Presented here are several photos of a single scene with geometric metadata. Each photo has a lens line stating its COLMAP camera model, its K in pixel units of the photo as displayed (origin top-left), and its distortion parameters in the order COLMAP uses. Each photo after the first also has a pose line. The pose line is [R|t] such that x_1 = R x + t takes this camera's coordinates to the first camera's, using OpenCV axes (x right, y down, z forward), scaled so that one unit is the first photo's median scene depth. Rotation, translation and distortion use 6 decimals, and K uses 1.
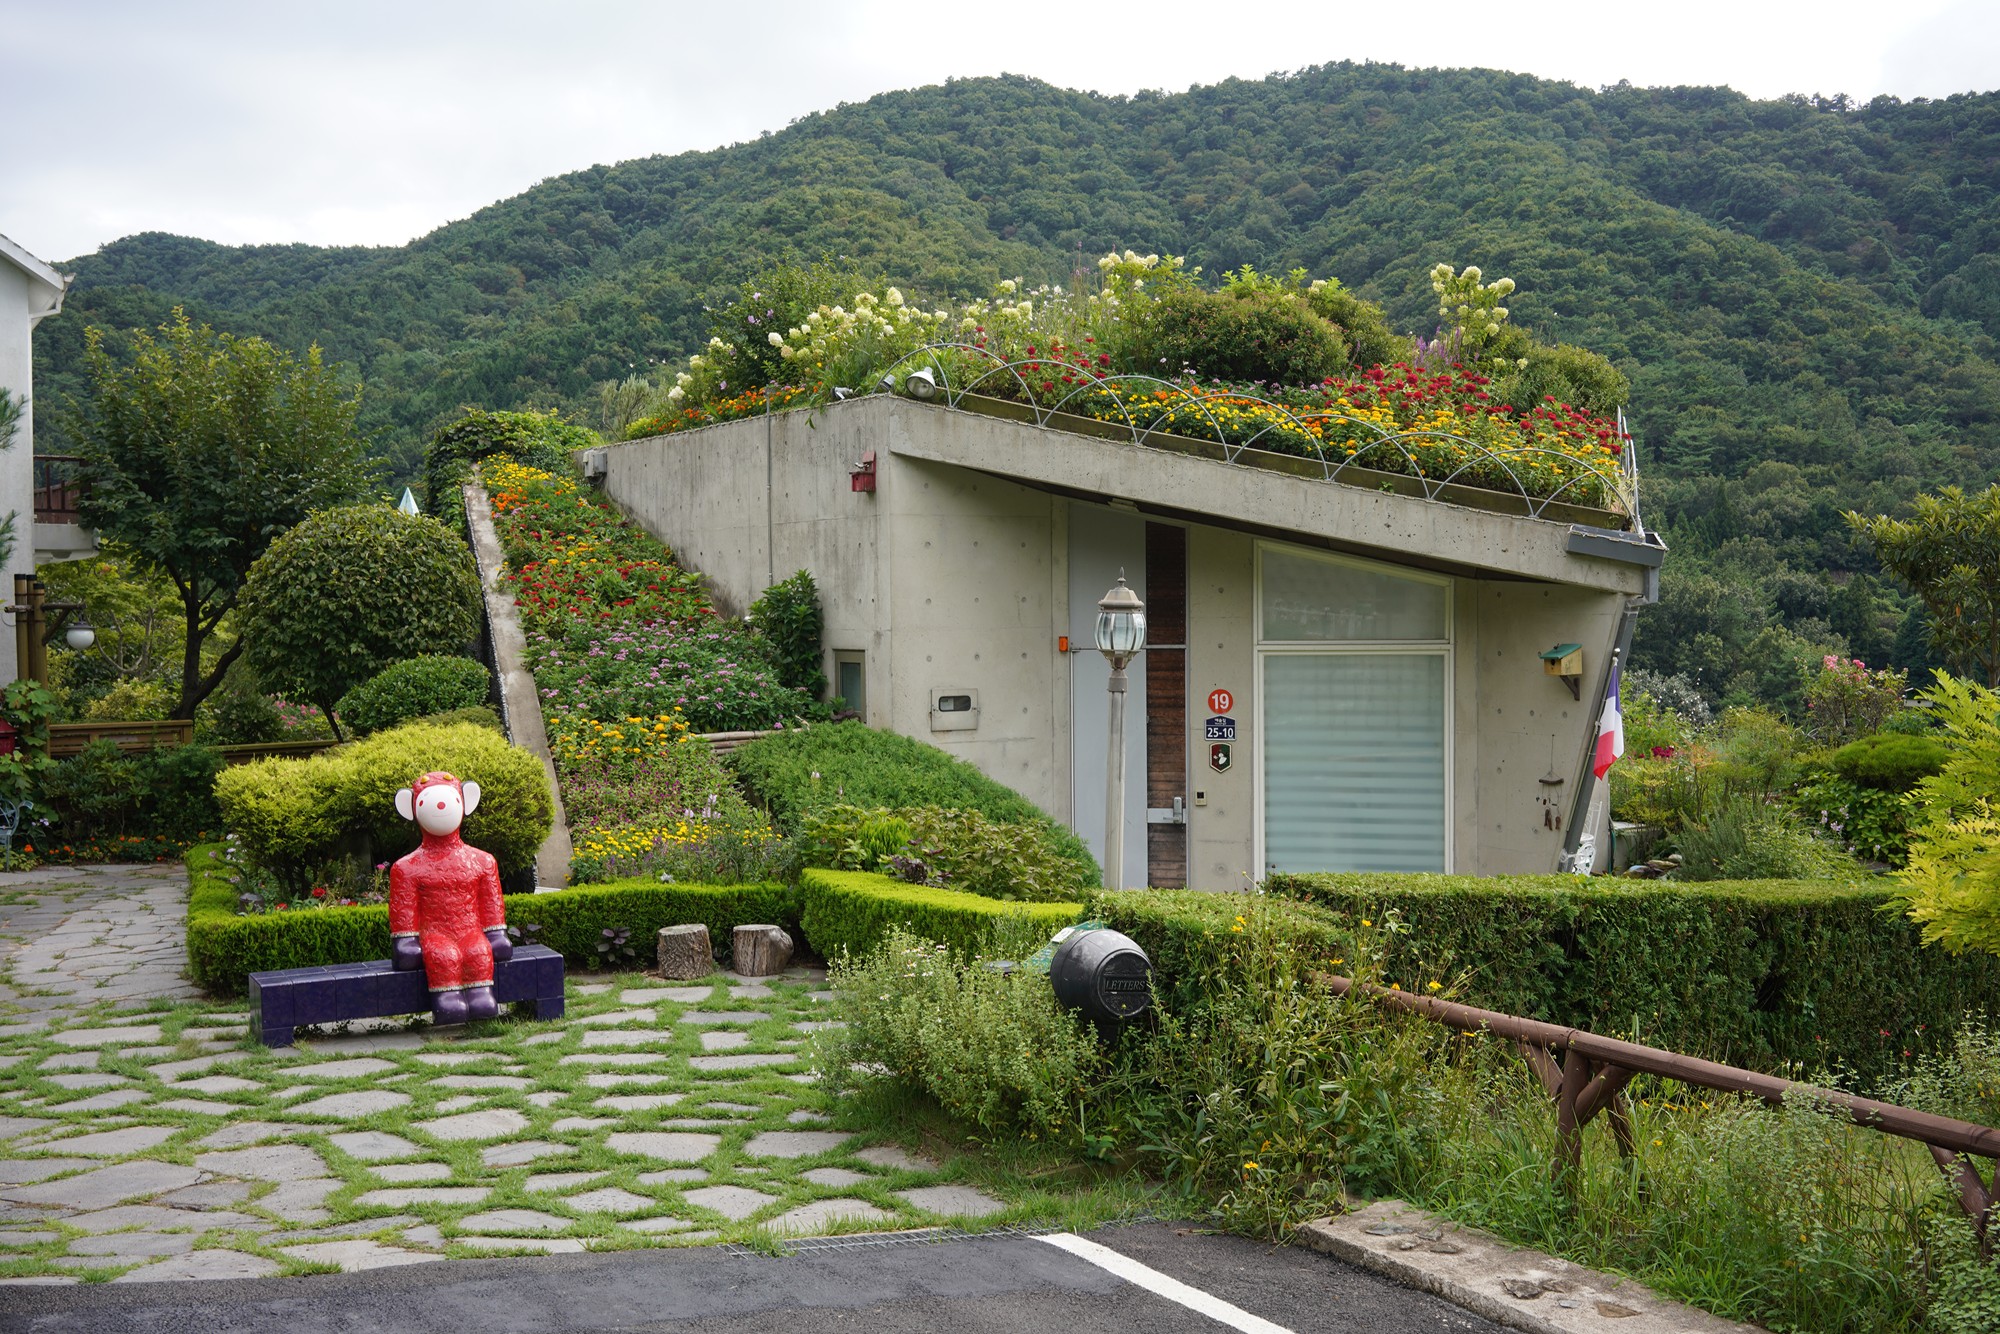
lens RADIAL K [[2102.6, 0, 1002.3], [0, 2102.6, 693.1], [0, 0, 1]] dist [0.032882, -0.150693]
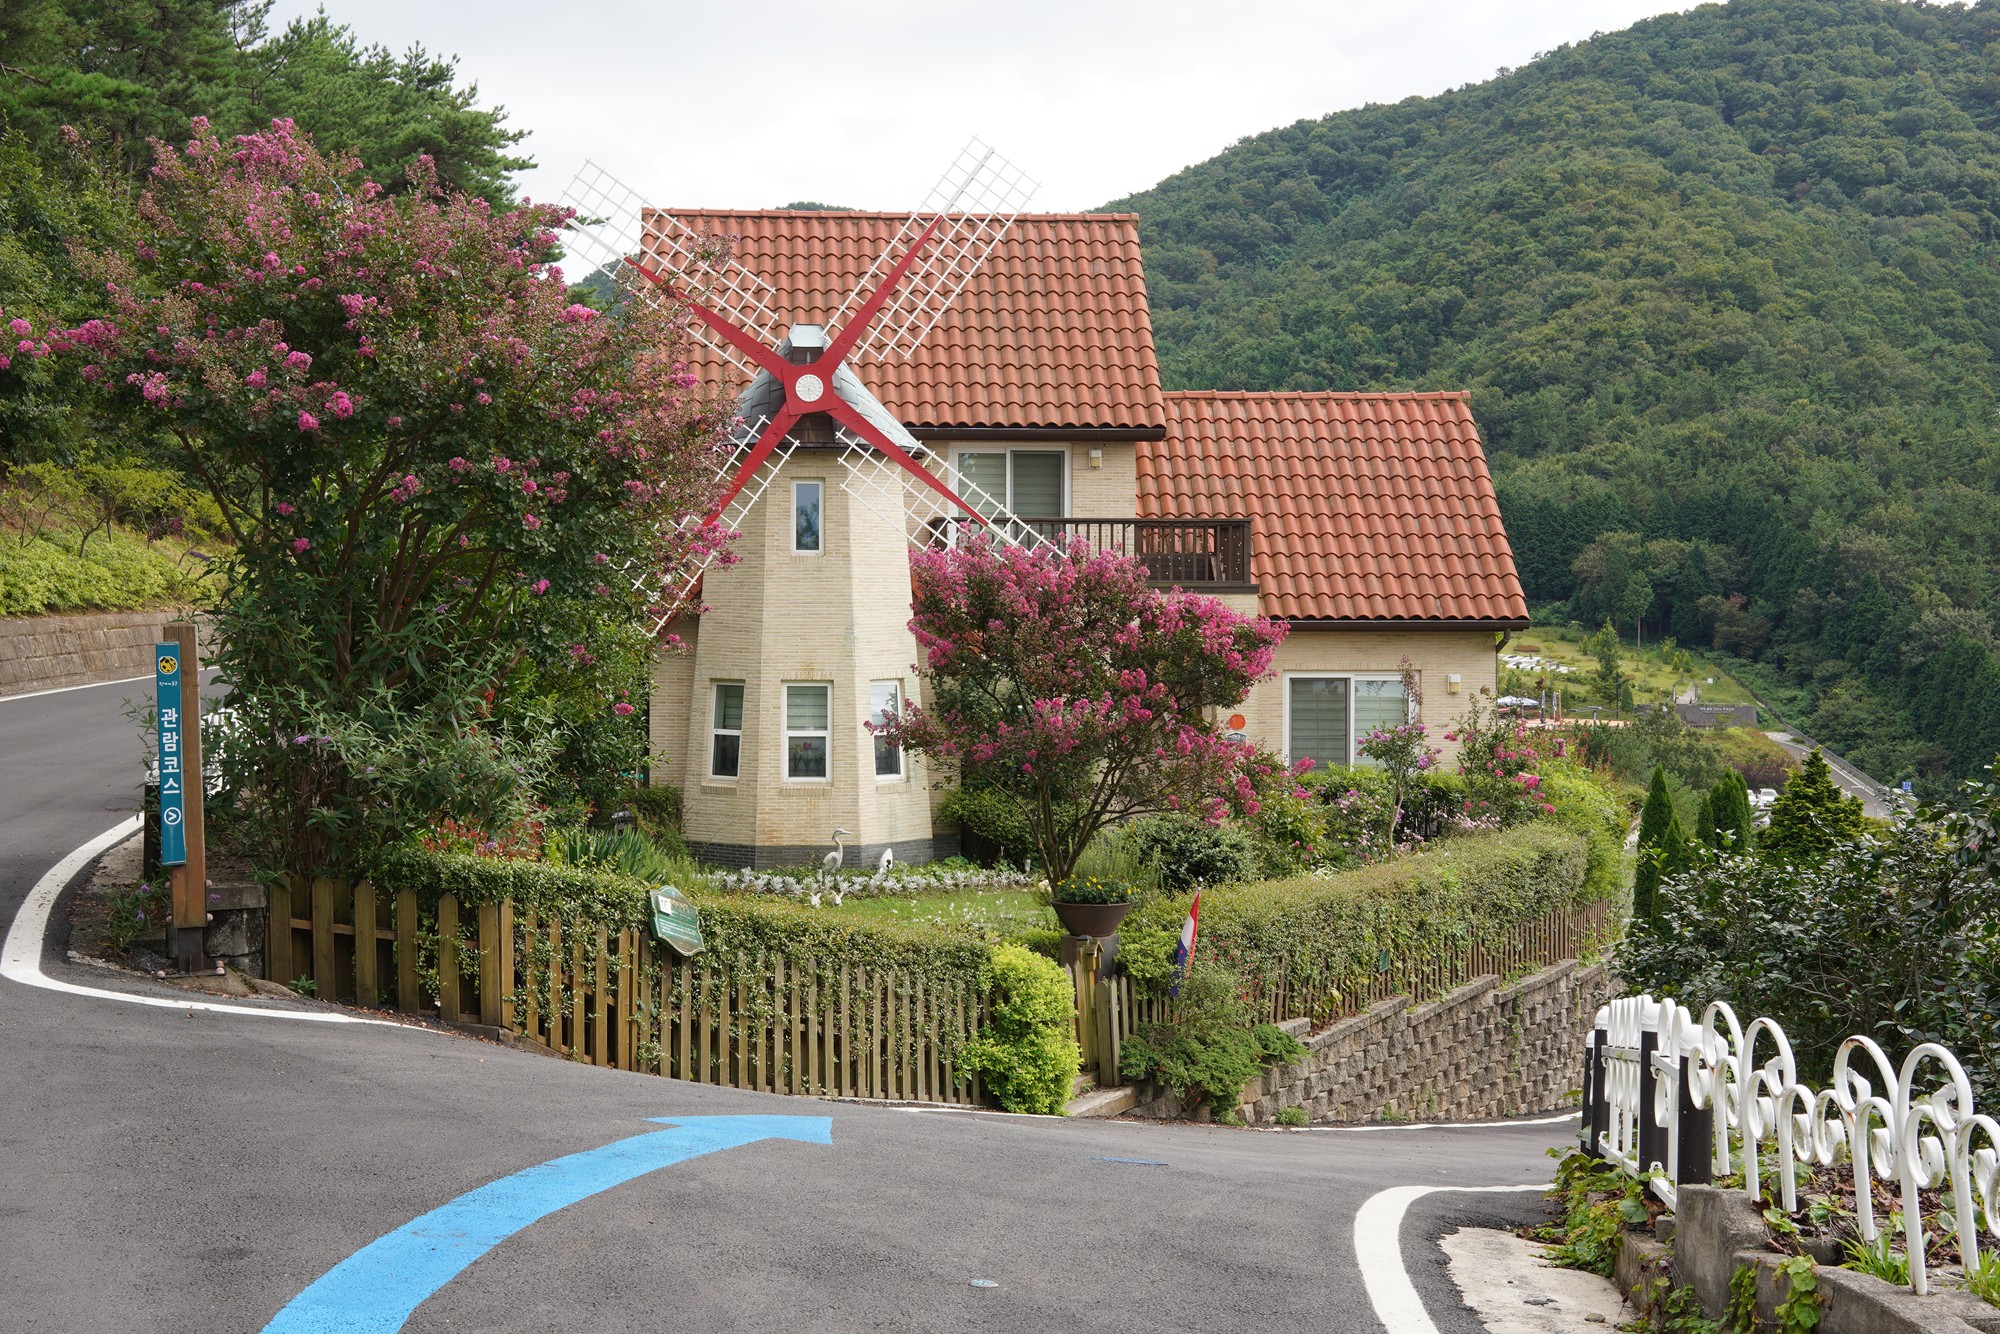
lens RADIAL K [[2102.6, 0, 1002.3], [0, 2102.6, 693.1], [0, 0, 1]] dist [0.032882, -0.150693]
pose [[0.944906, 0.019393, -0.326767, -0.020053], [-0.030232, 0.999147, -0.028125, 0.008863], [0.325943, 0.036455, 0.944686, 0.140272]]
